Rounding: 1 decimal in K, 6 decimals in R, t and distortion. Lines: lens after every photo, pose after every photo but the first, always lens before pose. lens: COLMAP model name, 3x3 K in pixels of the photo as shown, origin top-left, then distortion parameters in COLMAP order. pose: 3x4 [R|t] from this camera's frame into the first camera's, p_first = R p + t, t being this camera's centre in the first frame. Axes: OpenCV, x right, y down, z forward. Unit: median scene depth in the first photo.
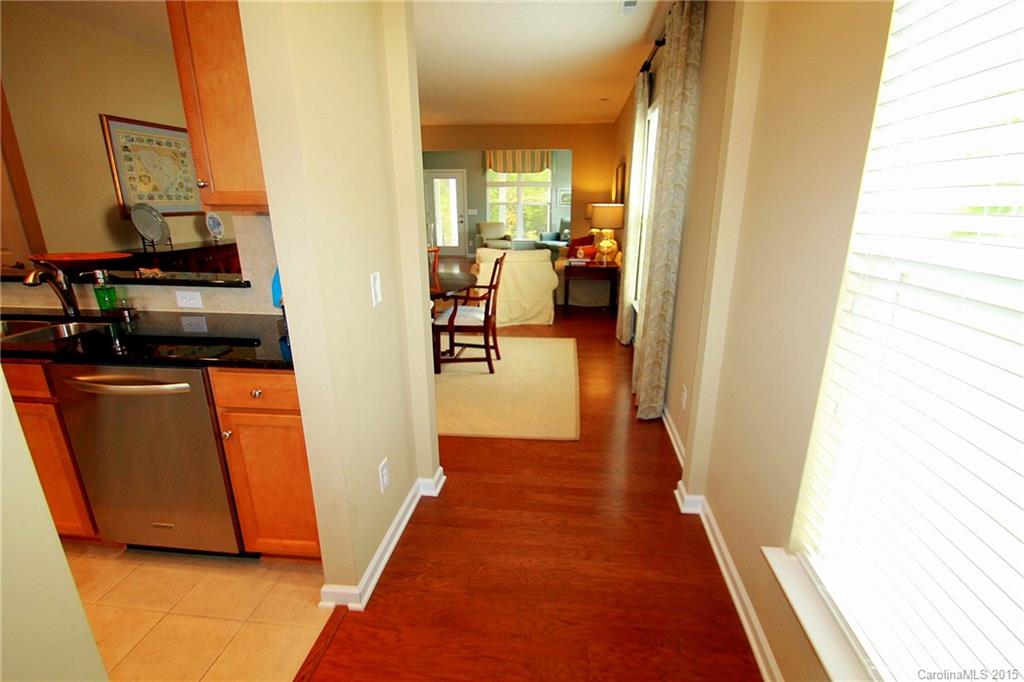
lens RADIAL K [[484.6, 0, 513.4], [0, 484.6, 341.5], [0, 0, 1]] dist [0.000332, -0.000987]
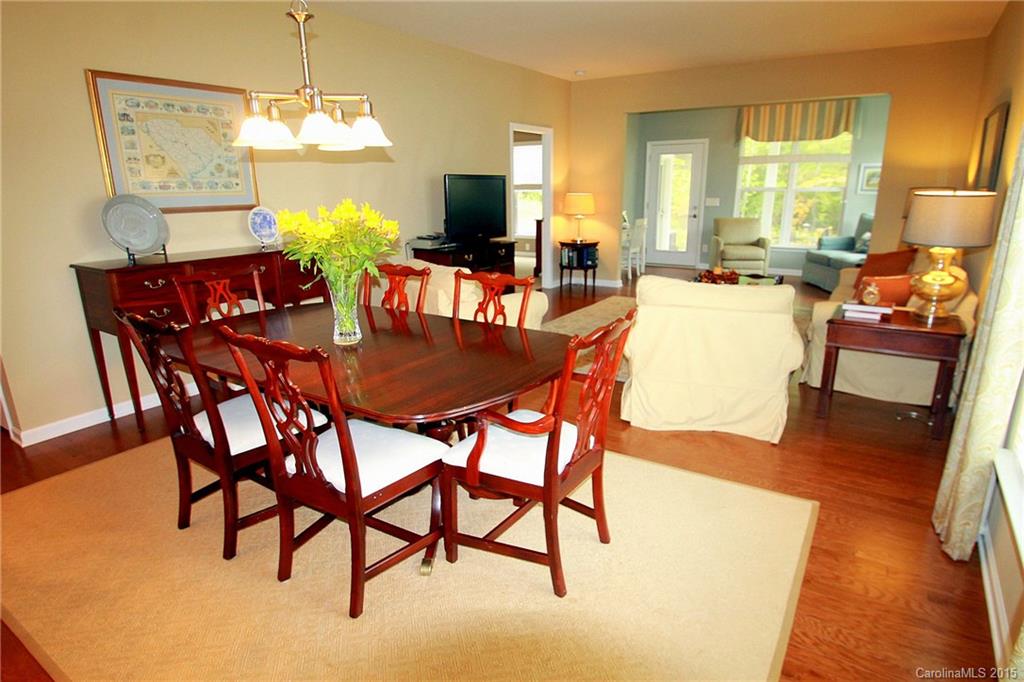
lens RADIAL K [[573.7, 0, 518.8], [0, 573.7, 346.9], [0, 0, 1]] dist [-0.004096, -0.002329]
pose [[0.896885, 0.112458, -0.427728, 0.074291], [-0.115869, 0.993099, 0.018144, -0.100663], [0.426817, 0.033287, 0.903725, 0.343295]]
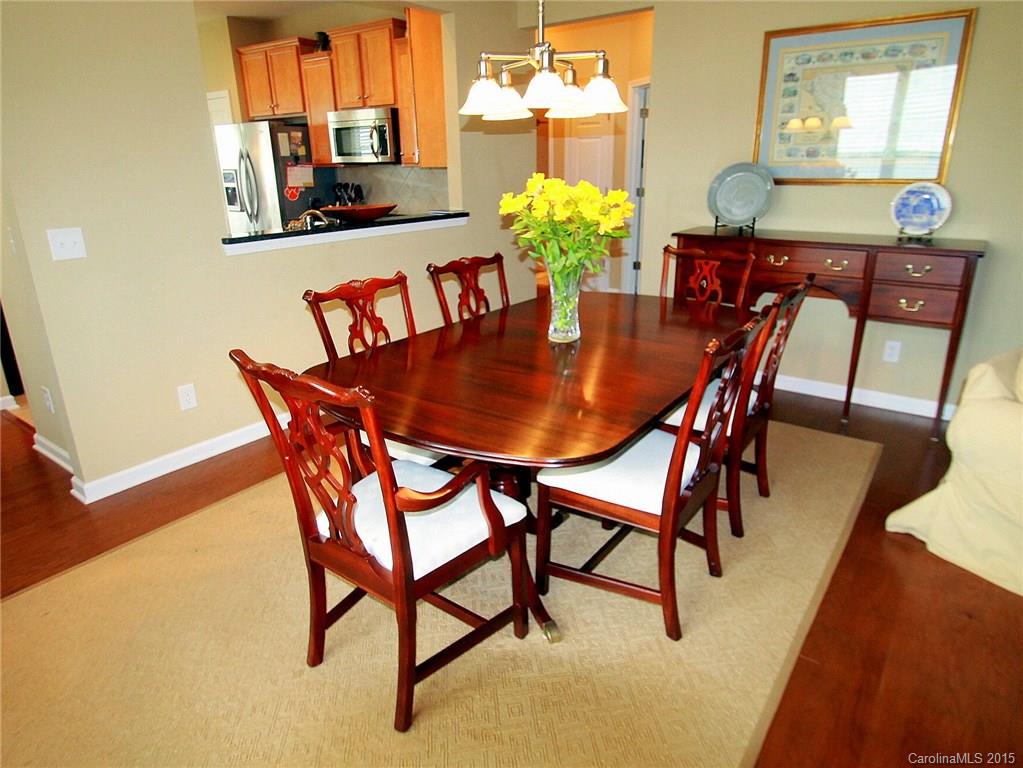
lens RADIAL K [[625.9, 0, 517.8], [0, 625.9, 385.7], [0, 0, 1]] dist [-0.001890, -0.002814]
pose [[-0.464476, 0.305786, -0.831118, 0.139276], [-0.237986, 0.860873, 0.449734, -0.226260], [0.853009, 0.406685, -0.327082, 0.772087]]
